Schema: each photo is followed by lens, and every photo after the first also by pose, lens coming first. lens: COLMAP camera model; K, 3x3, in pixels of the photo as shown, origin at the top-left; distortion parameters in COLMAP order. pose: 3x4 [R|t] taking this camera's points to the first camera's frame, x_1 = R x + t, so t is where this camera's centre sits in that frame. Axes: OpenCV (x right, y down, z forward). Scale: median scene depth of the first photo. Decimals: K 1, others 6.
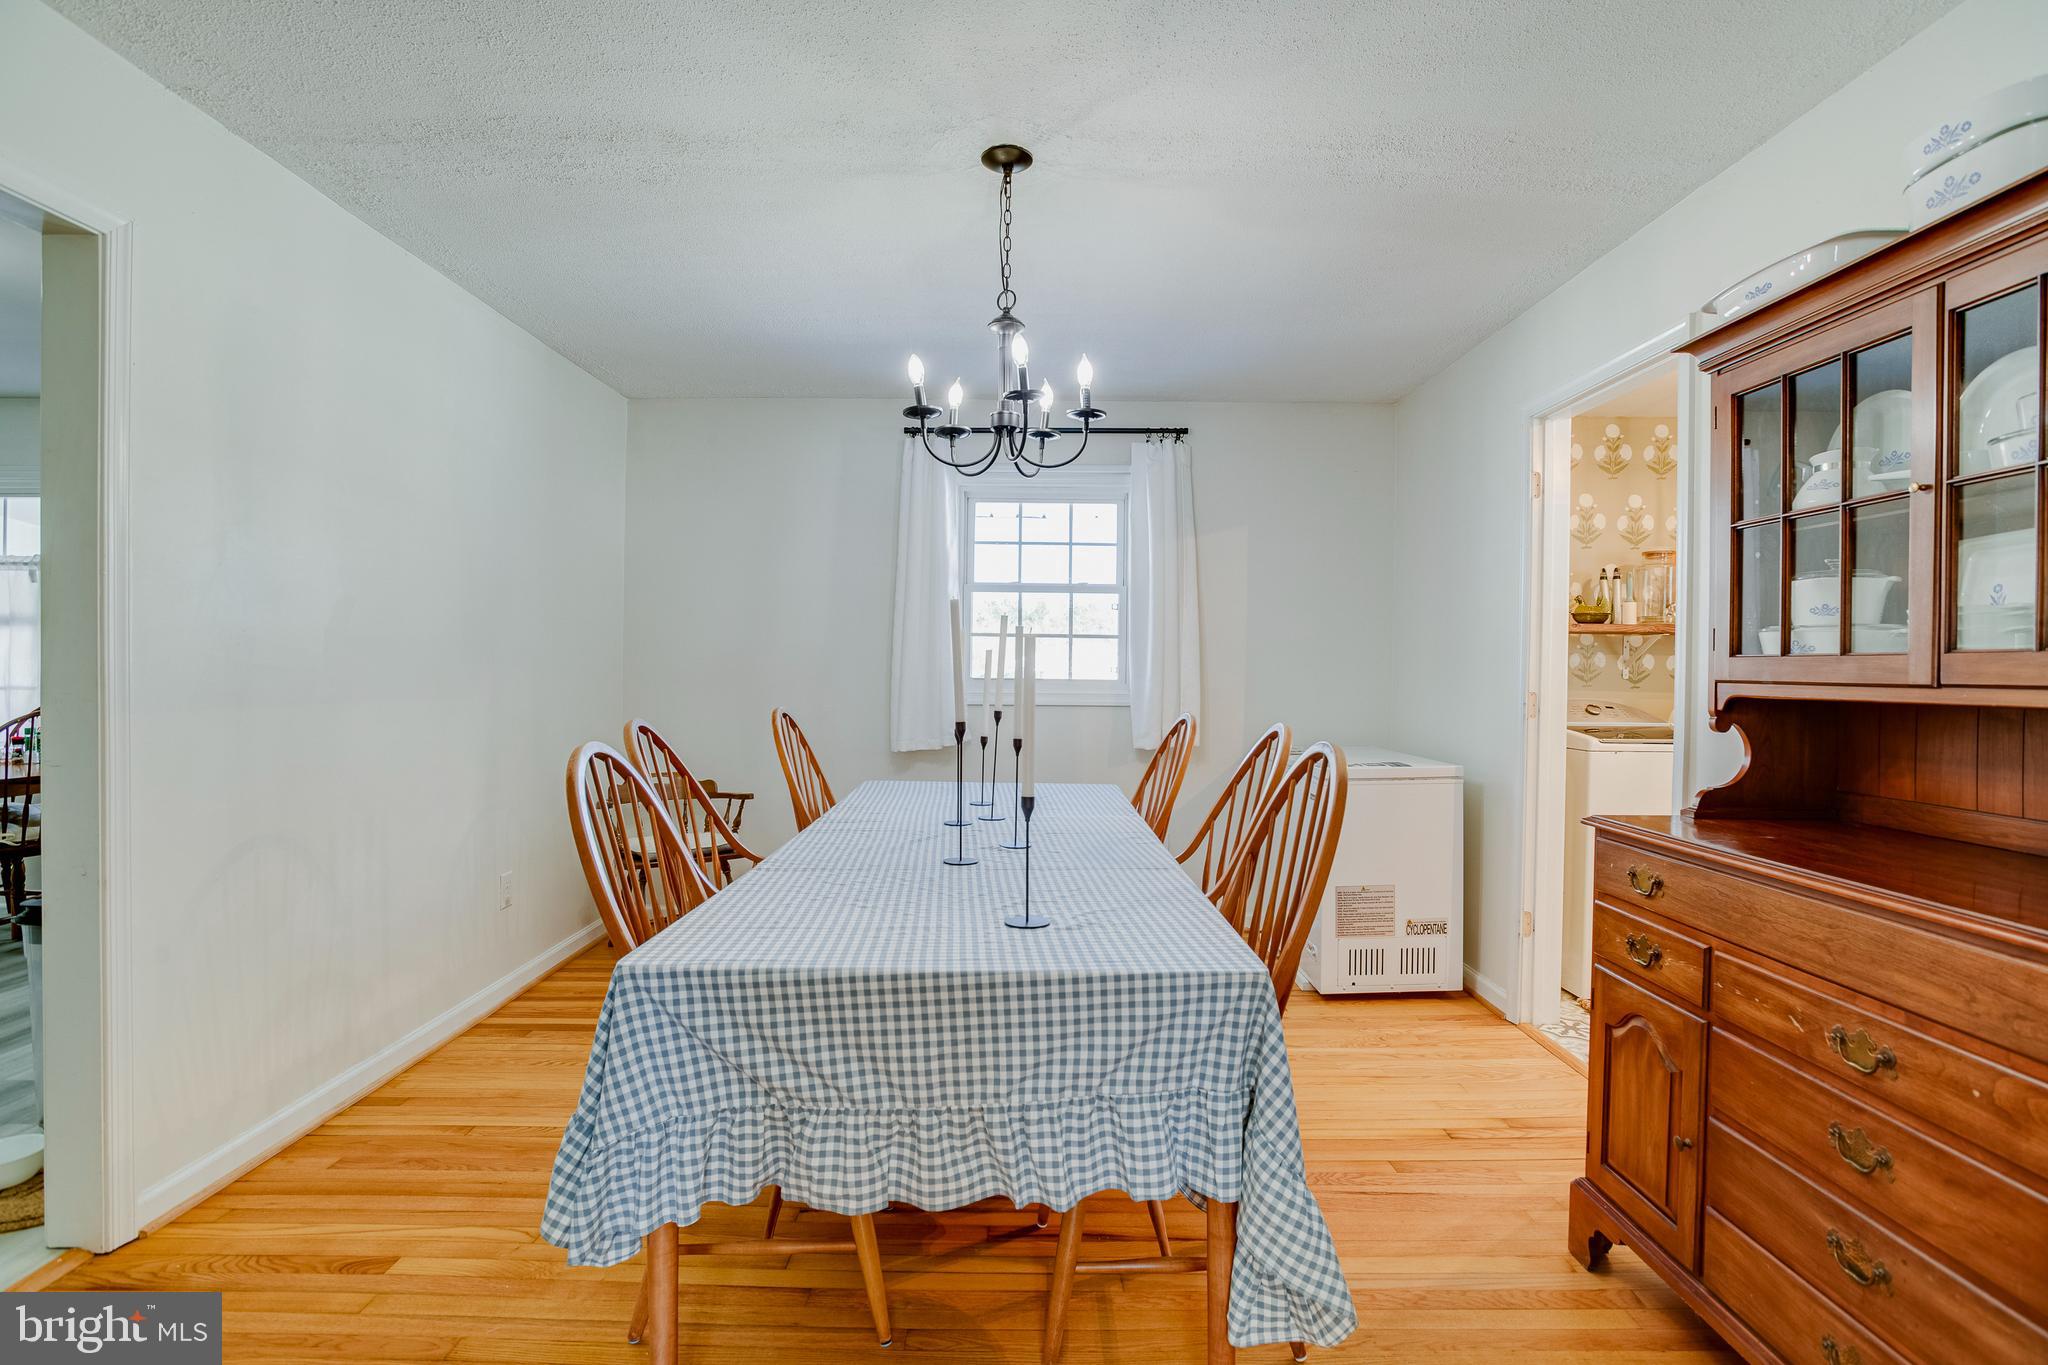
lens RADIAL K [[999.3, 0, 1042.7], [0, 999.3, 678.6], [0, 0, 1]] dist [-0.052354, 0.027173]
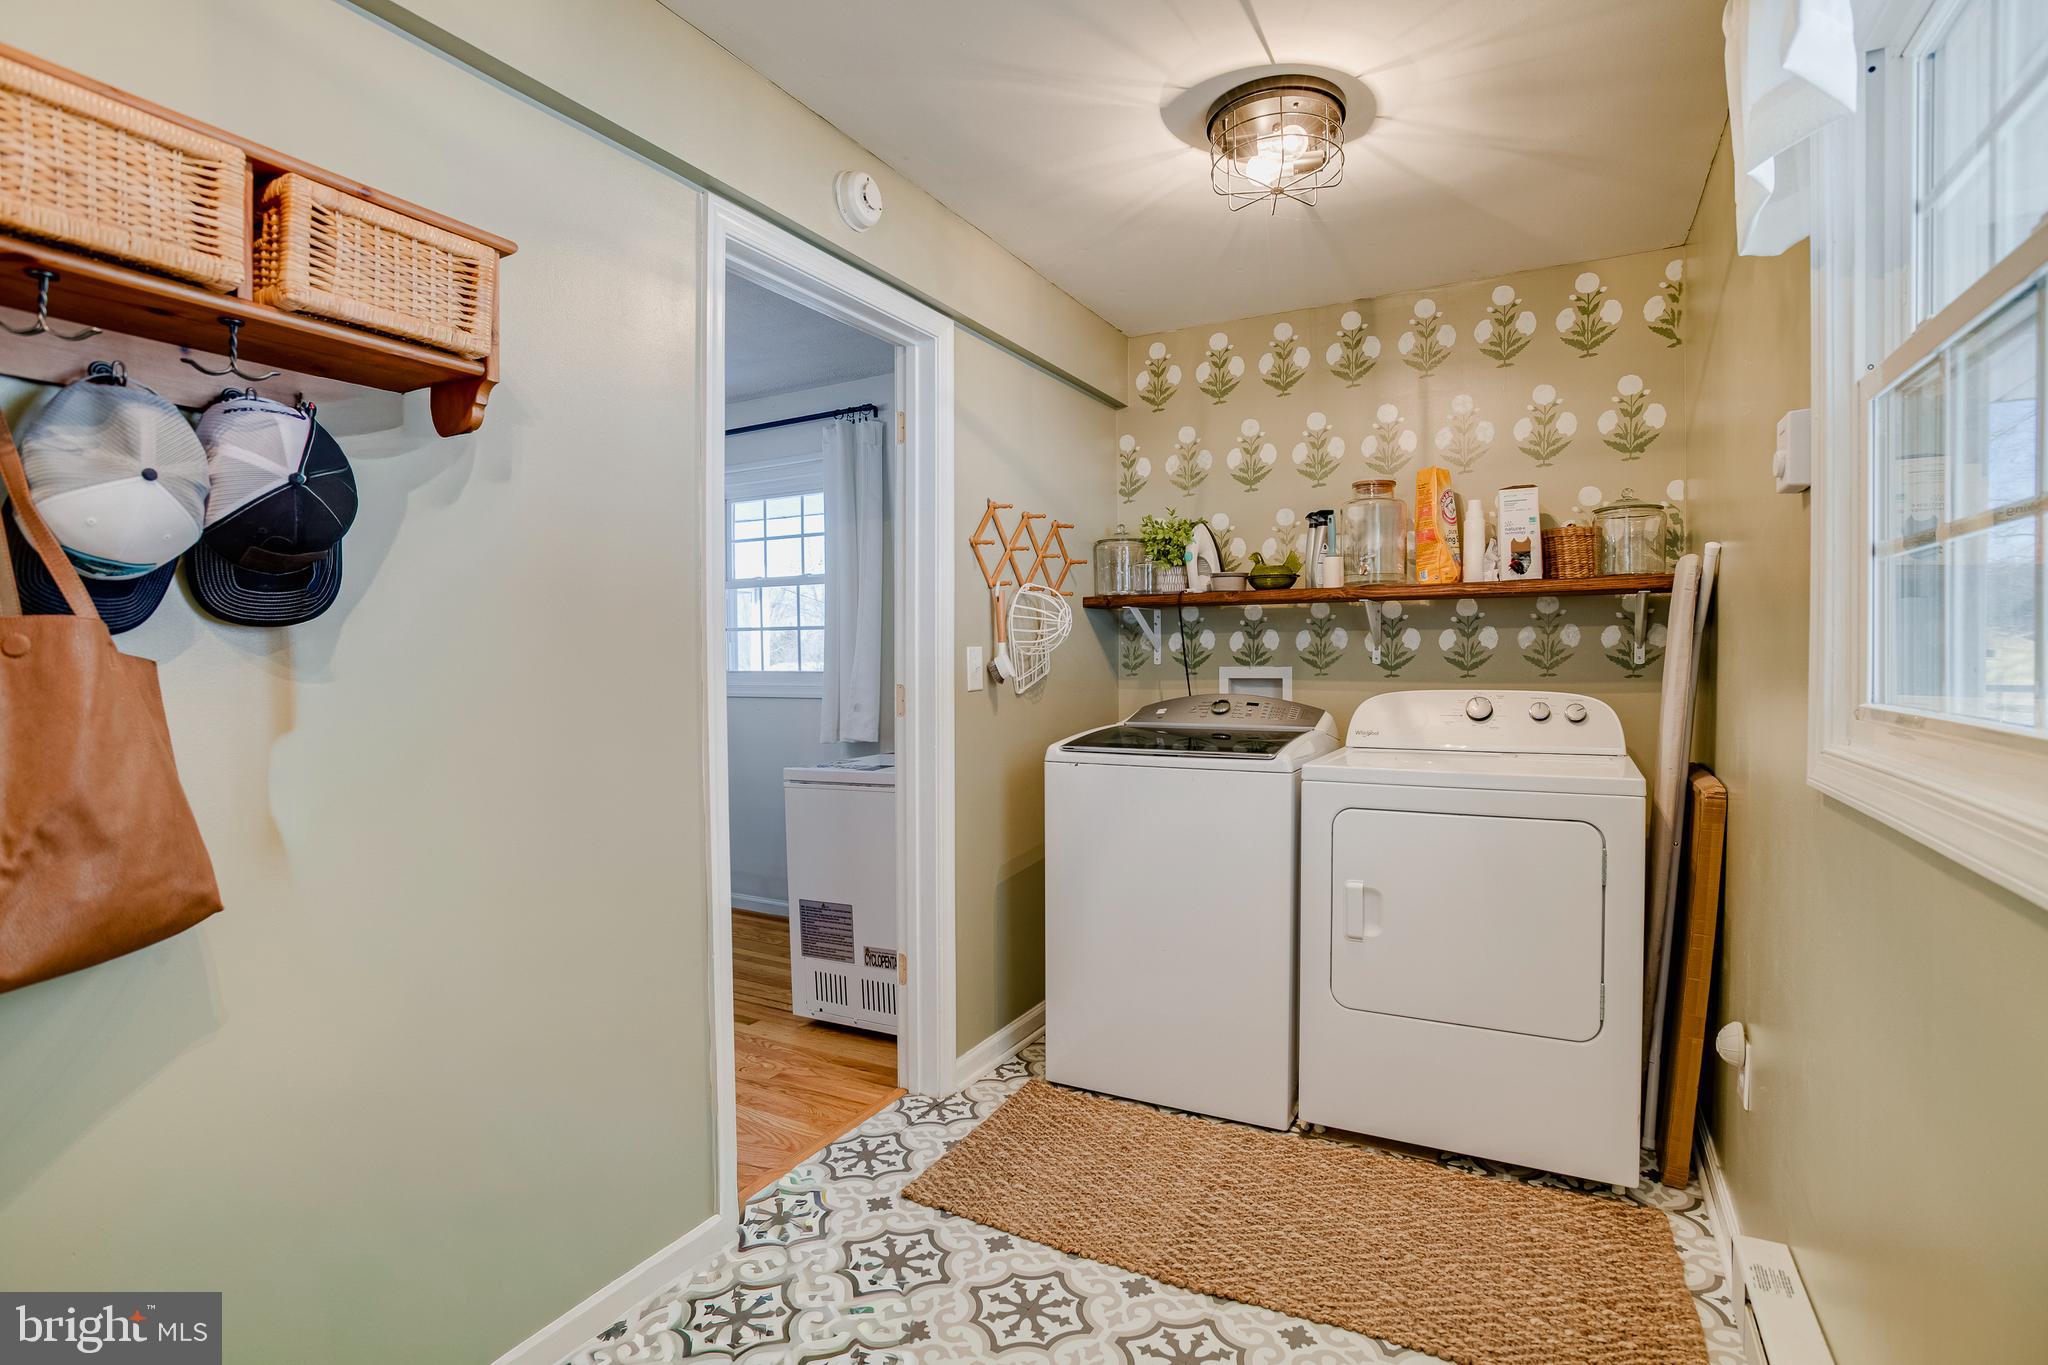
lens RADIAL K [[999.3, 0, 1042.7], [0, 999.3, 678.6], [0, 0, 1]] dist [-0.052354, 0.027173]
pose [[0.872836, -0.006418, -0.487971, 0.734677], [0.010022, 0.999938, 0.004774, 0.005237], [0.487911, -0.009057, 0.872847, 0.252788]]
